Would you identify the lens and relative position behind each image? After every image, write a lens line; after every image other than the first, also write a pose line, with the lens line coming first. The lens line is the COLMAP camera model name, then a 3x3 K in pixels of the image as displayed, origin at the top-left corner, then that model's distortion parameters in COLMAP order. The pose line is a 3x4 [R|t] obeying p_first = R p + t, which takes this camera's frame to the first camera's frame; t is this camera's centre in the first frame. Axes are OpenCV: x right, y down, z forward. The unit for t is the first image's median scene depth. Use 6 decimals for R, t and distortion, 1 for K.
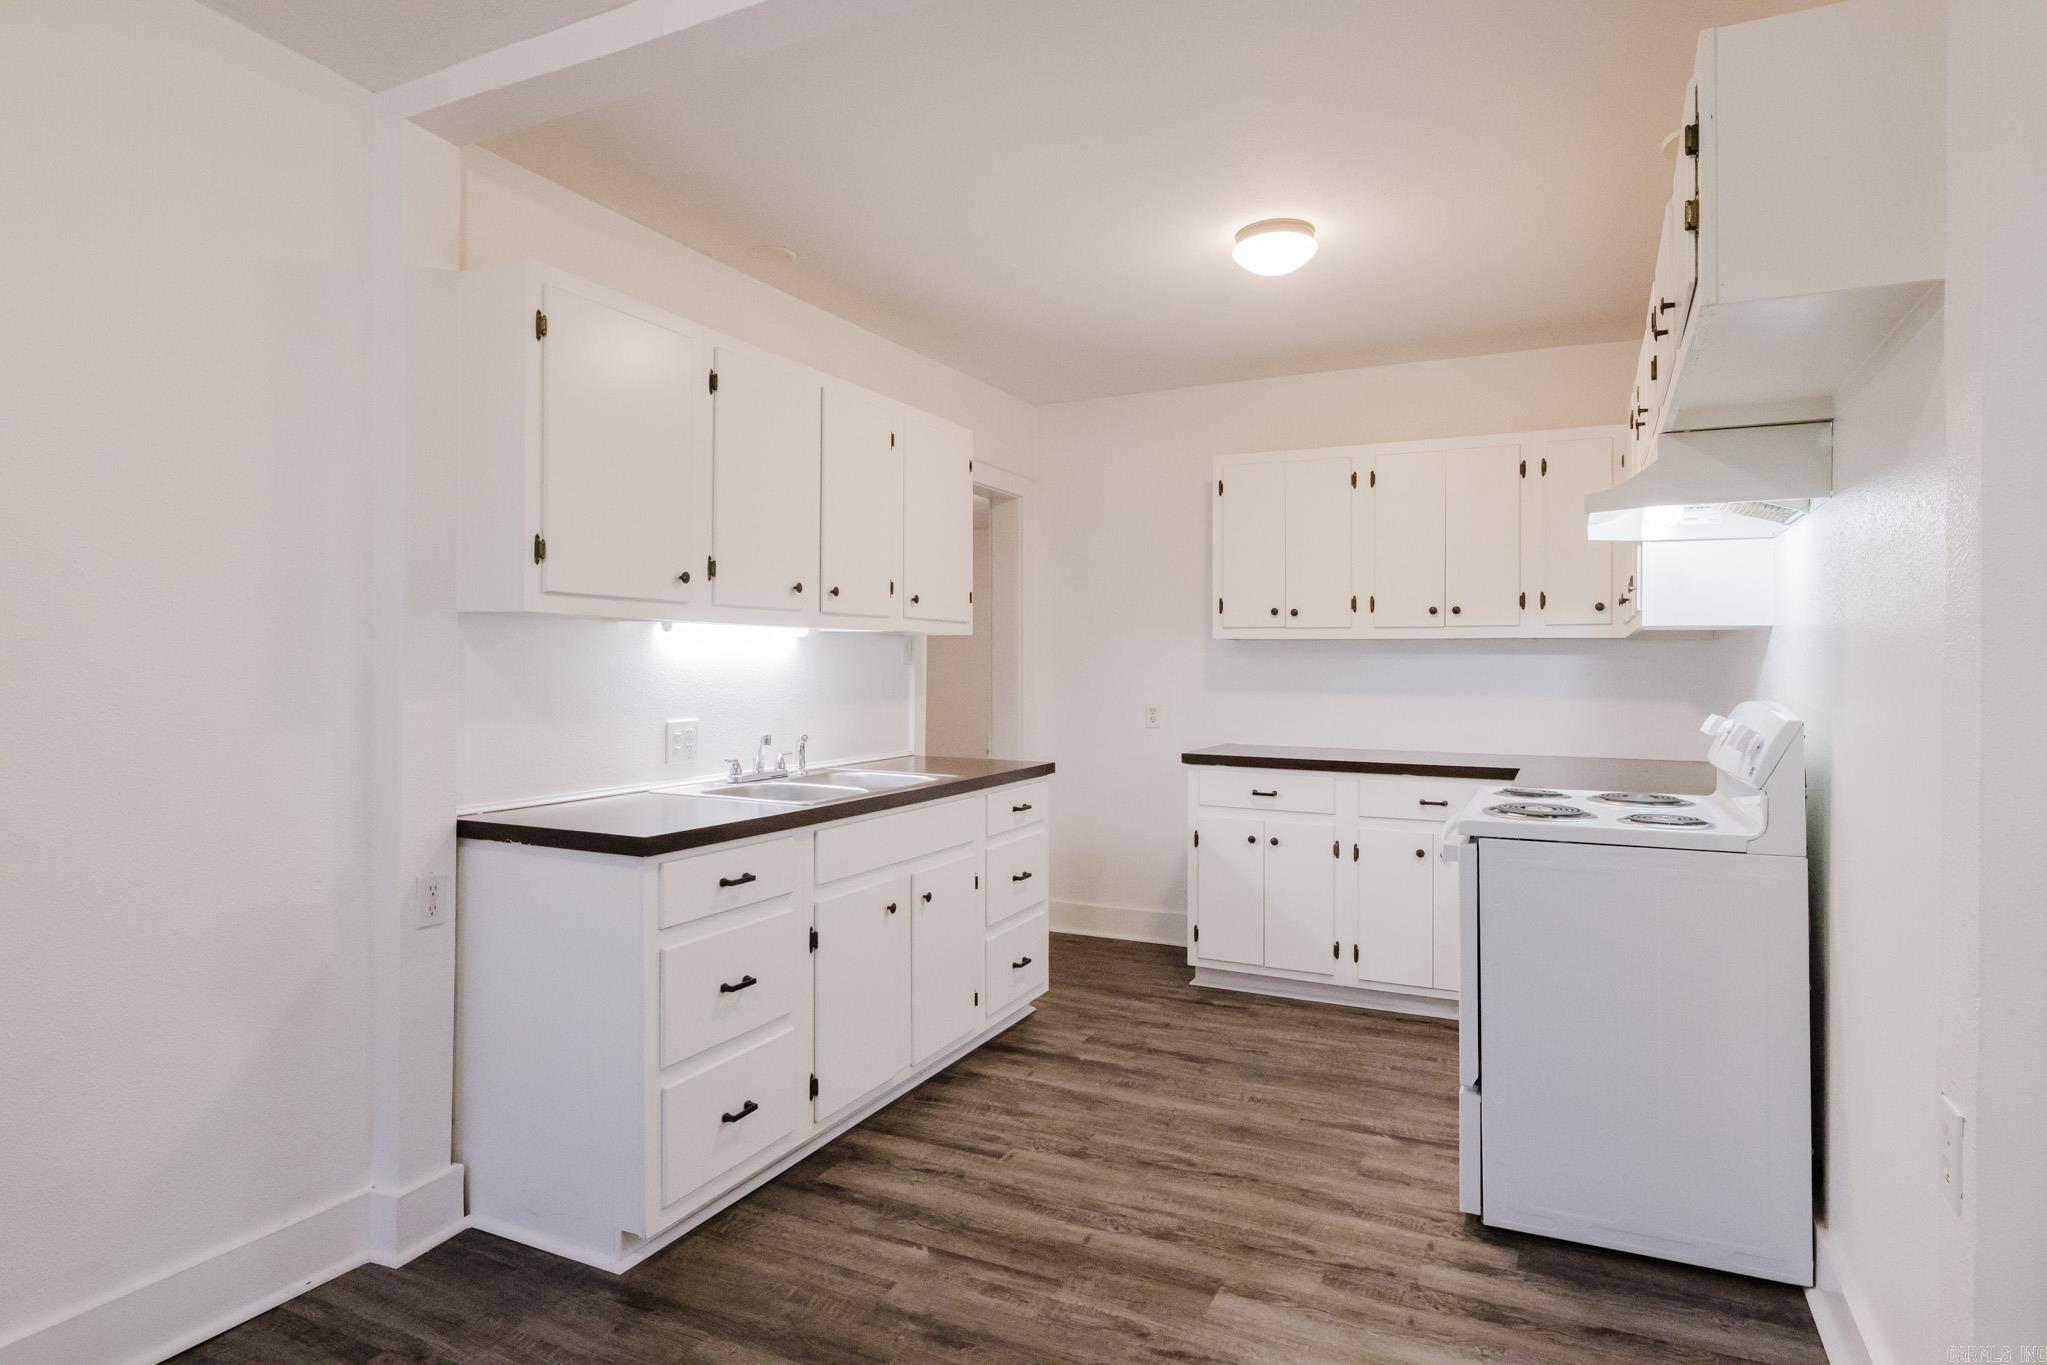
lens RADIAL K [[1159.5, 0, 1030.0], [0, 1159.5, 619.3], [0, 0, 1]] dist [-0.004637, 0.001234]
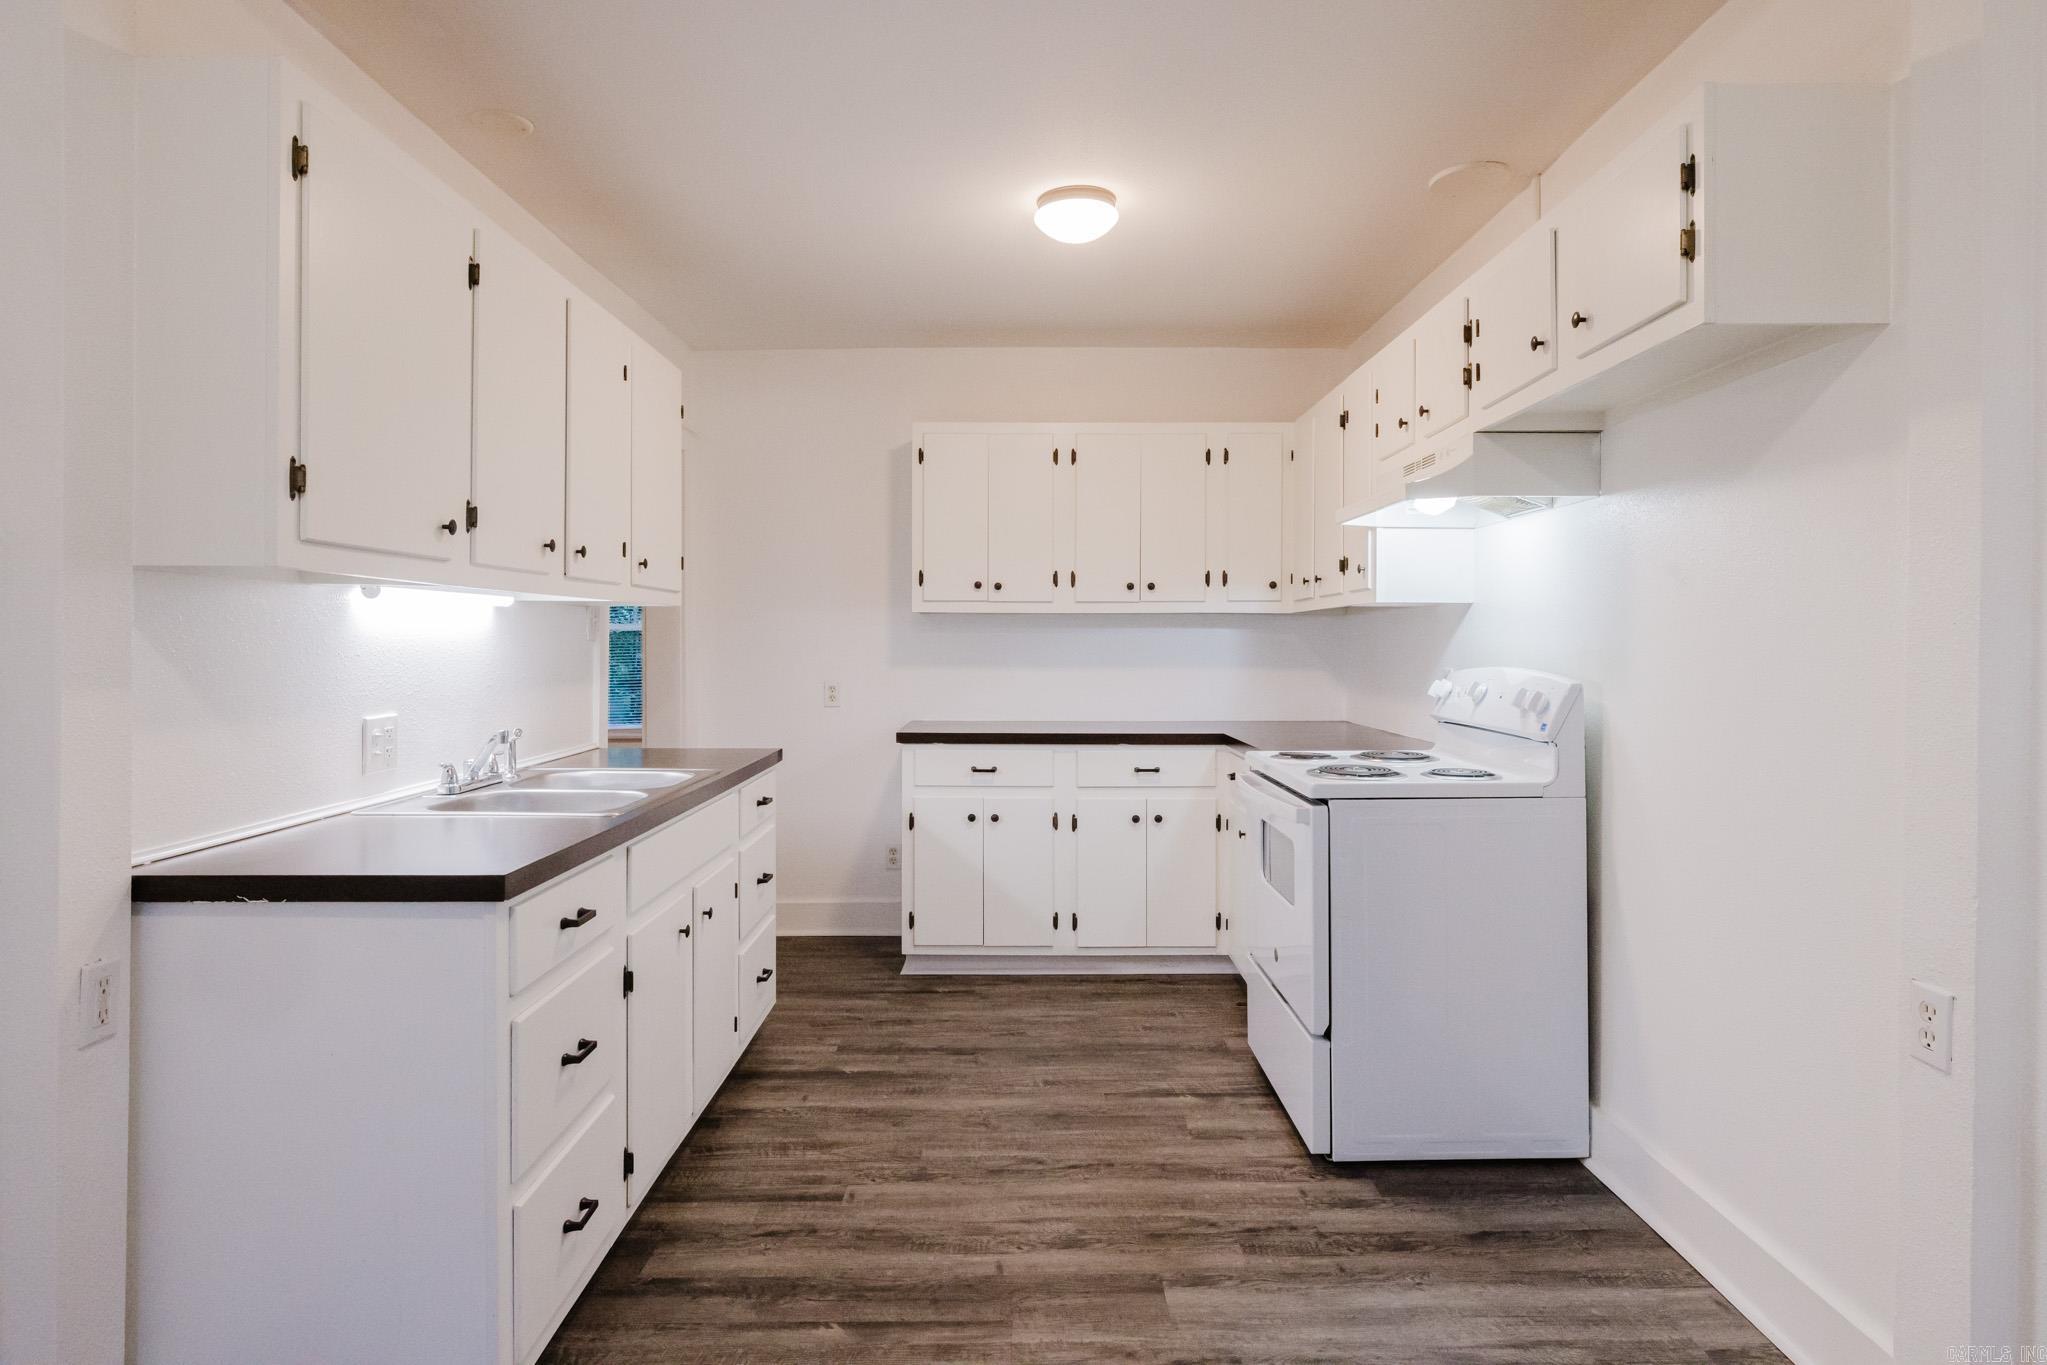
lens RADIAL K [[1159.5, 0, 1041.5], [0, 1159.5, 602.3], [0, 0, 1]] dist [-0.004637, 0.001234]
pose [[0.893316, 0.009109, 0.449337, -0.264096], [-0.012353, 0.999915, 0.004288, 0.004568], [-0.449260, -0.009381, 0.893352, 0.135894]]
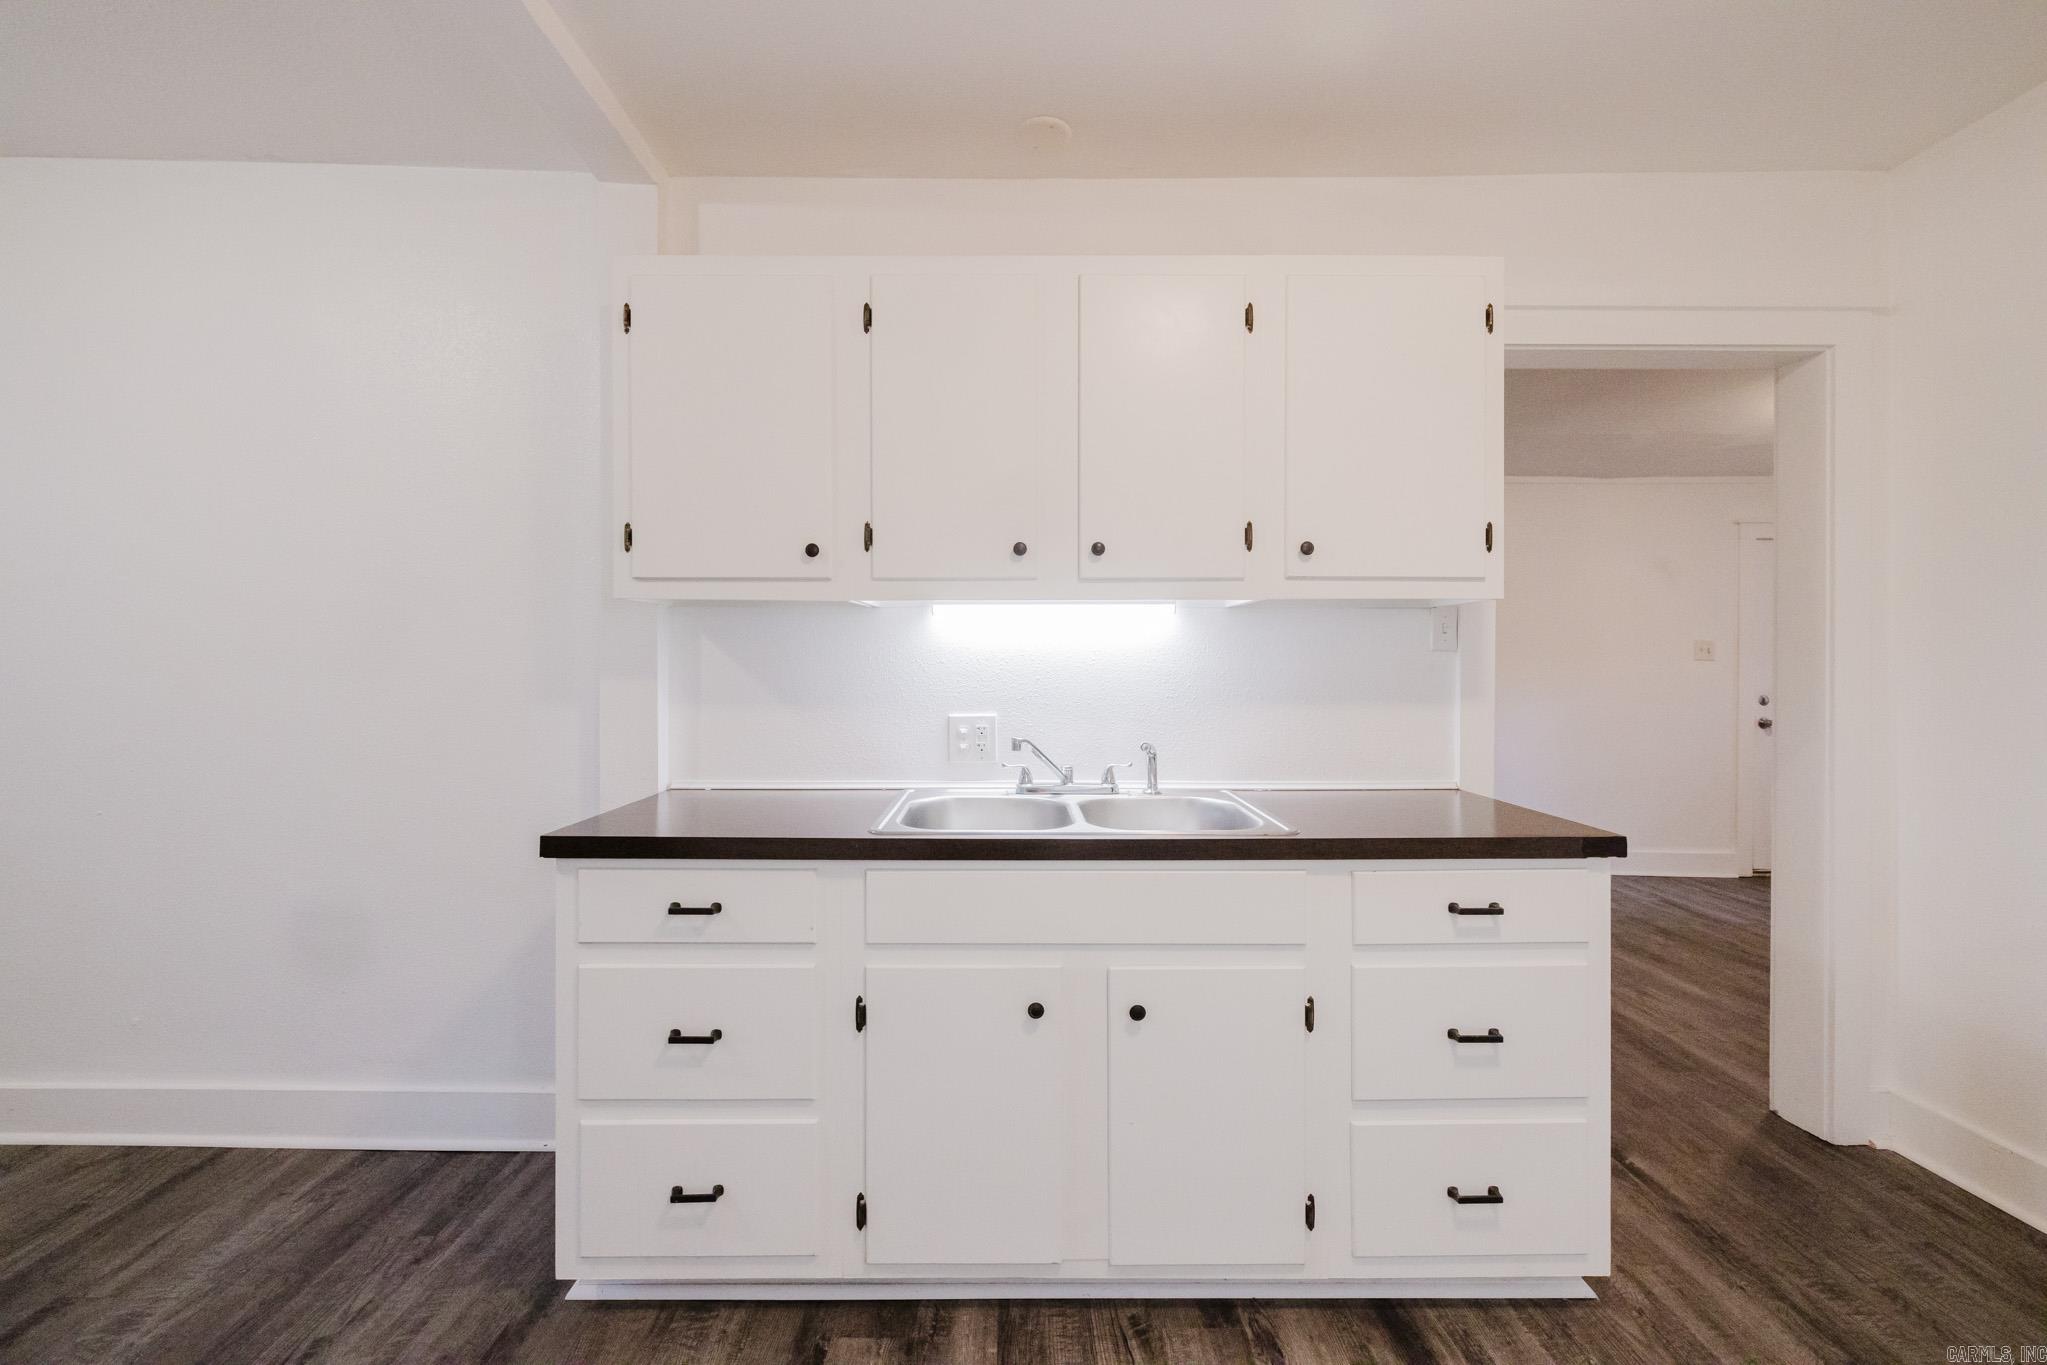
lens RADIAL K [[878.3, 0, 999.9], [0, 878.3, 652.6], [0, 0, 1]] dist [-0.003445, 0.001438]
pose [[0.426746, -0.016944, -0.904213, 0.328134], [0.036706, 0.999325, -0.001403, 0.042846], [0.903626, -0.032591, 0.427080, 0.761452]]
